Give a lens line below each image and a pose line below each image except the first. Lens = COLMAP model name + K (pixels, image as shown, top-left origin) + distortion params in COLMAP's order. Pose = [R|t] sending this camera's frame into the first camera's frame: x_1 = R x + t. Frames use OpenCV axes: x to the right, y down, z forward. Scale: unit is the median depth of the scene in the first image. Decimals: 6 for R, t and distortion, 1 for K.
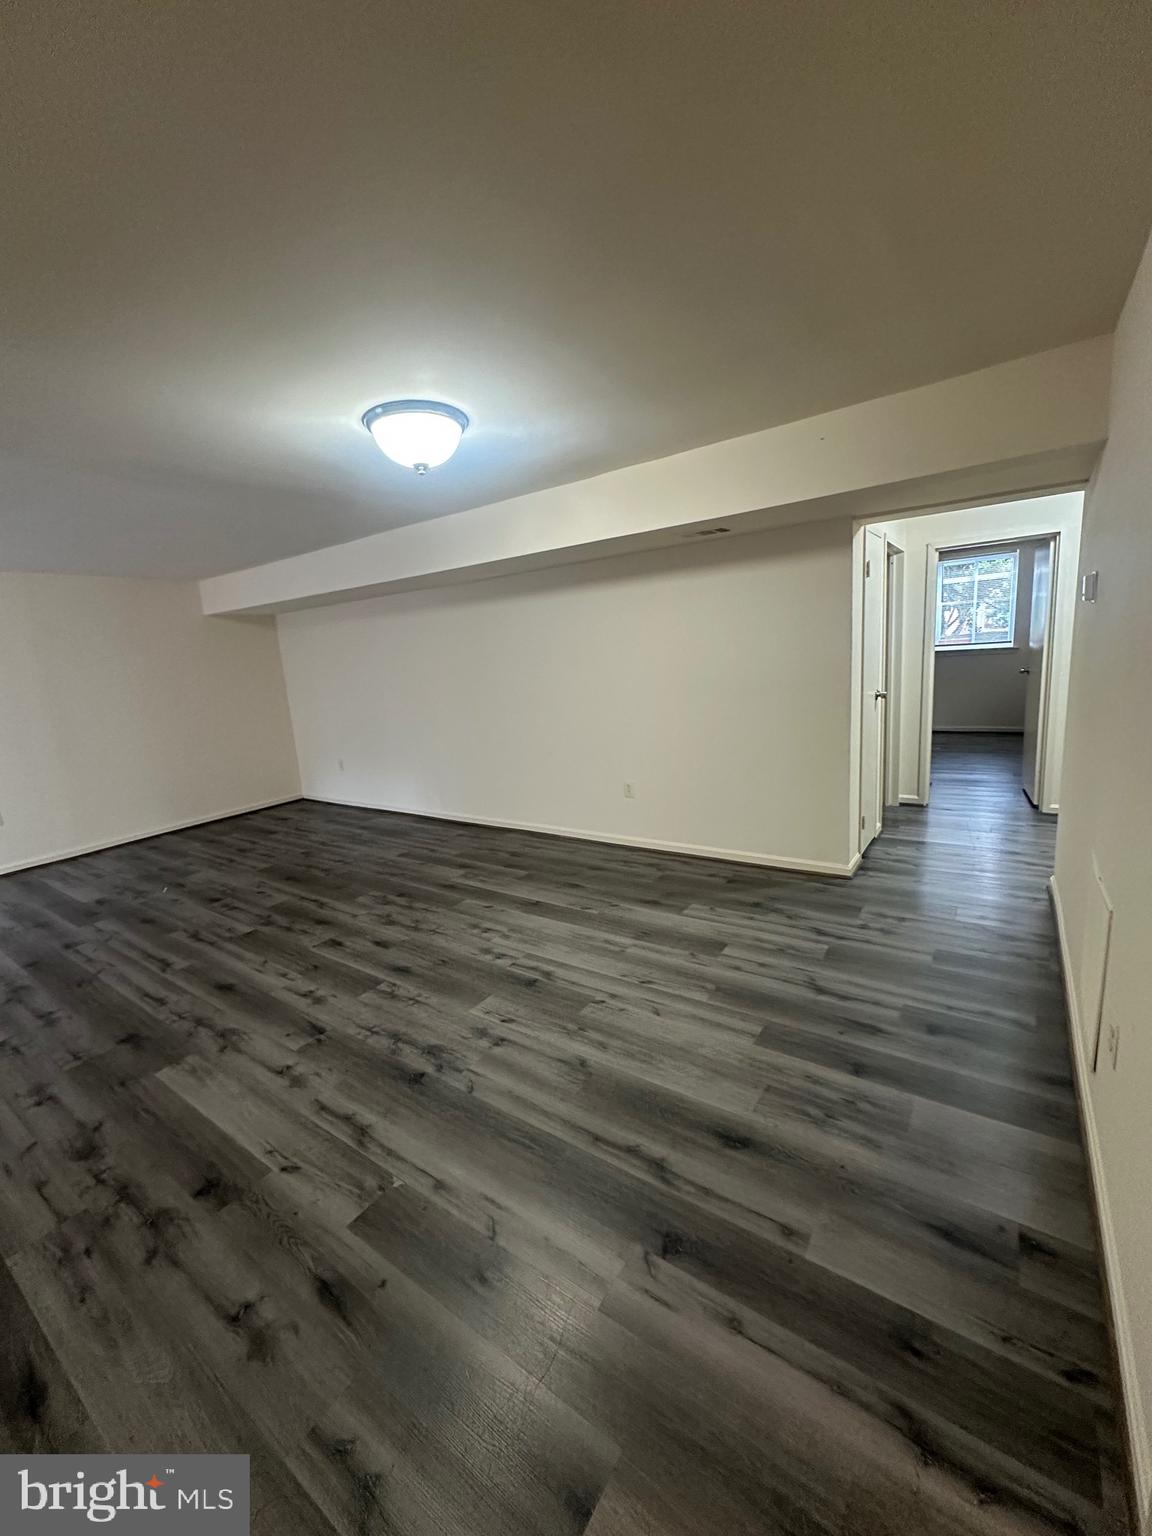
lens RADIAL K [[611.1, 0, 576.0], [0, 611.1, 768.0], [0, 0, 1]] dist [-0.001960, 0.000022]
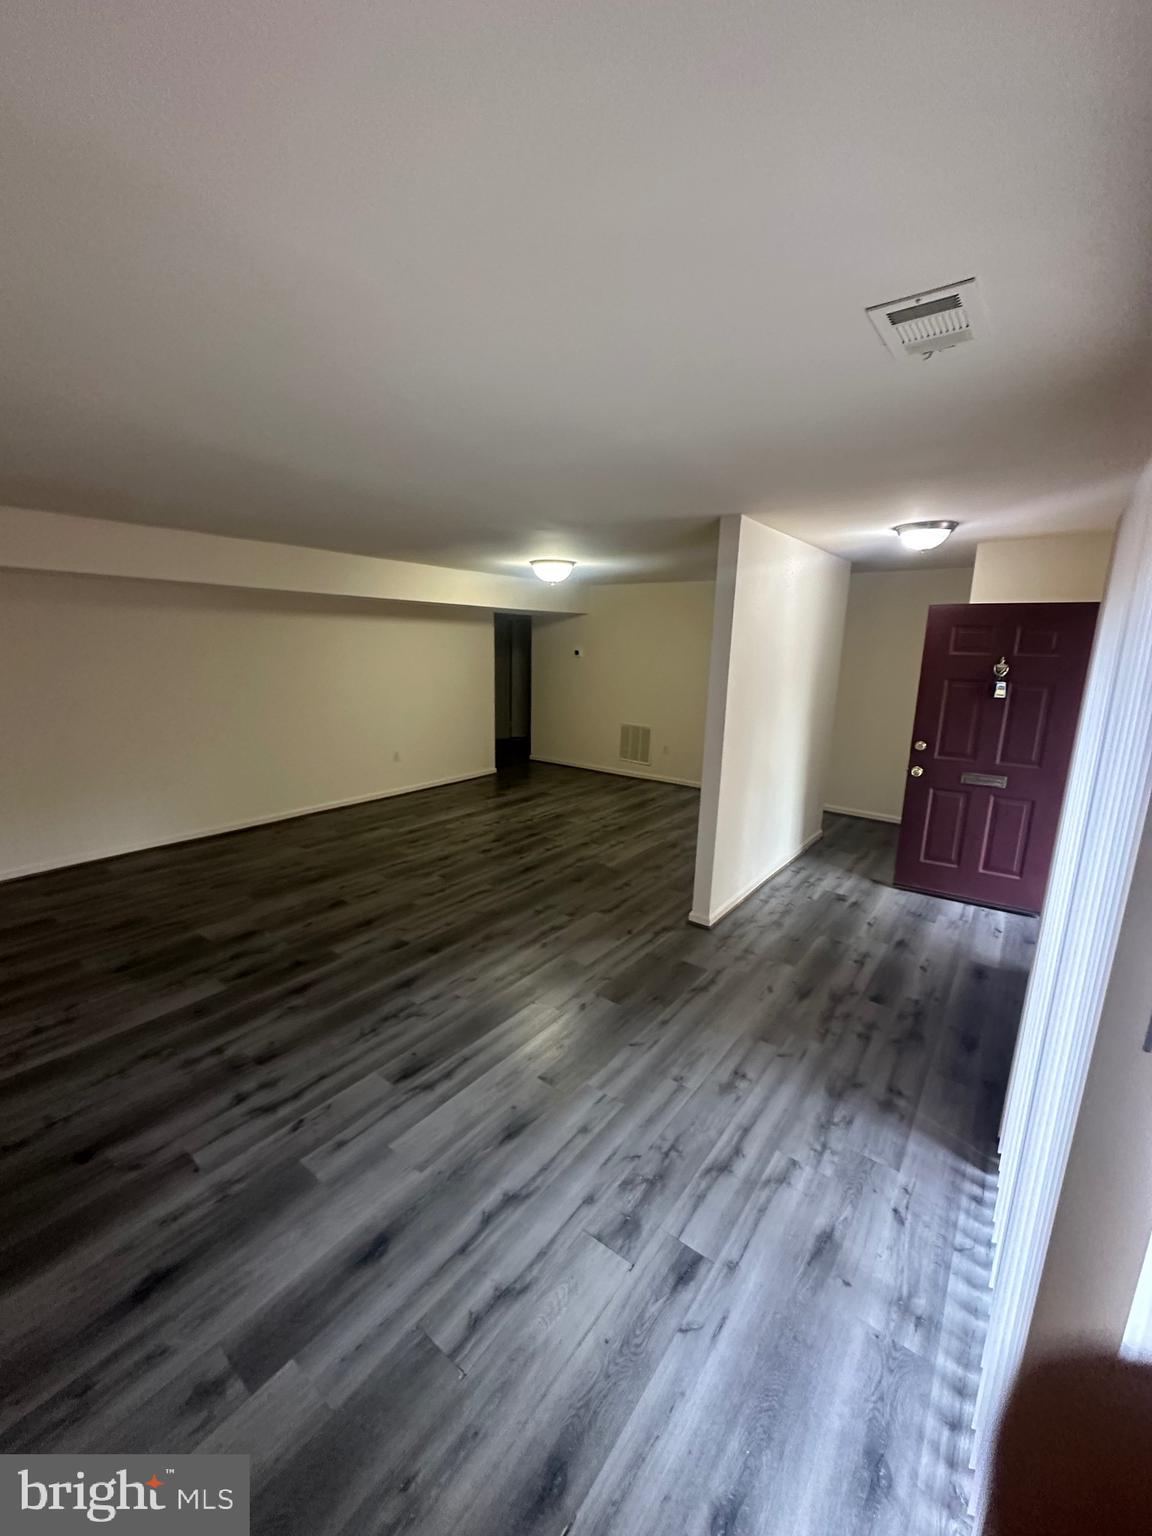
lens RADIAL K [[611.1, 0, 576.0], [0, 611.1, 768.0], [0, 0, 1]] dist [-0.001960, 0.000022]
pose [[0.034956, -0.130588, 0.990820, -1.779361], [0.164996, 0.978575, 0.123154, -0.062052], [-0.985675, 0.159177, 0.055753, 0.629604]]
